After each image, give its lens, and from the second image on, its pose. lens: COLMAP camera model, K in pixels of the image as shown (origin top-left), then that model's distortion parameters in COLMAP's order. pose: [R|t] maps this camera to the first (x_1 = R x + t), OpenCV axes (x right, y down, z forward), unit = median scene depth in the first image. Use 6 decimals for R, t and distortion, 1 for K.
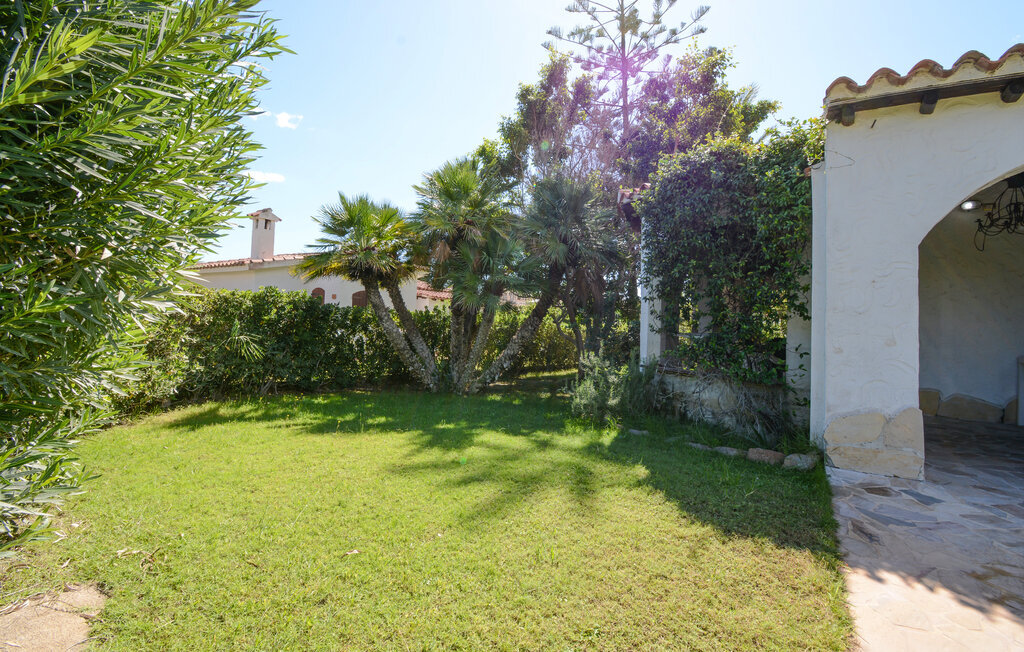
lens RADIAL K [[454.3, 0, 512.9], [0, 454.3, 298.1], [0, 0, 1]] dist [0.024757, -0.027980]
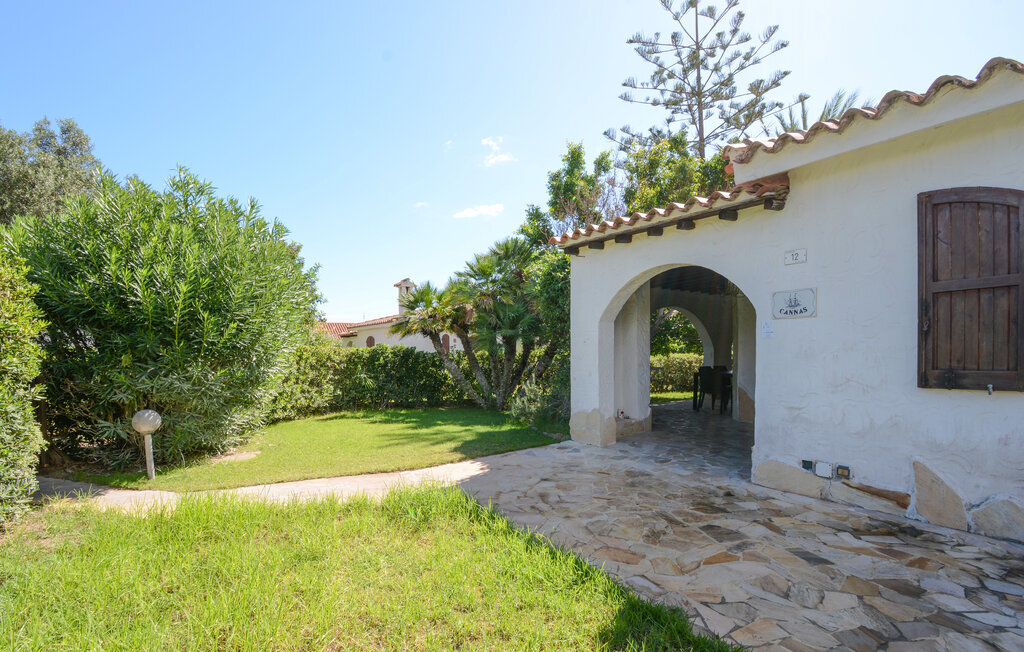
lens RADIAL K [[467.4, 0, 502.3], [0, 467.4, 328.2], [0, 0, 1]] dist [0.016120, -0.024441]
pose [[0.921551, -0.059365, -0.383691, 0.967857], [0.062280, 0.998047, -0.004835, -0.082573], [0.383229, -0.019440, 0.923449, -0.716185]]
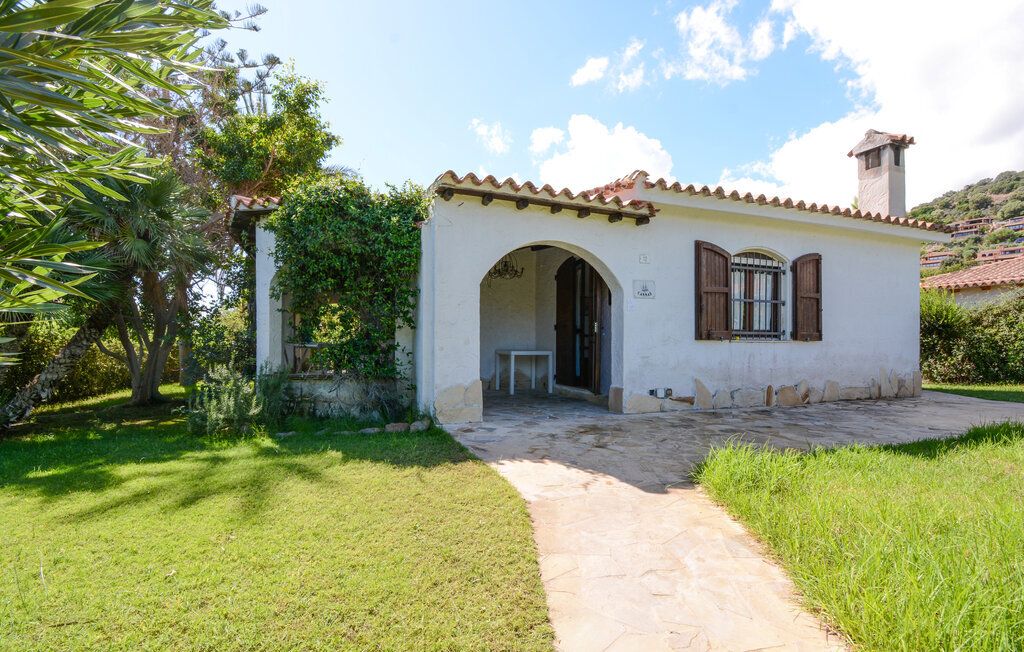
lens RADIAL K [[467.4, 0, 502.3], [0, 467.4, 328.2], [0, 0, 1]] dist [0.016120, -0.024441]
pose [[0.581475, -0.007527, 0.813529, -0.361065], [-0.028188, 0.999170, 0.029392, -0.004636], [-0.813076, -0.040022, 0.580781, -0.059772]]
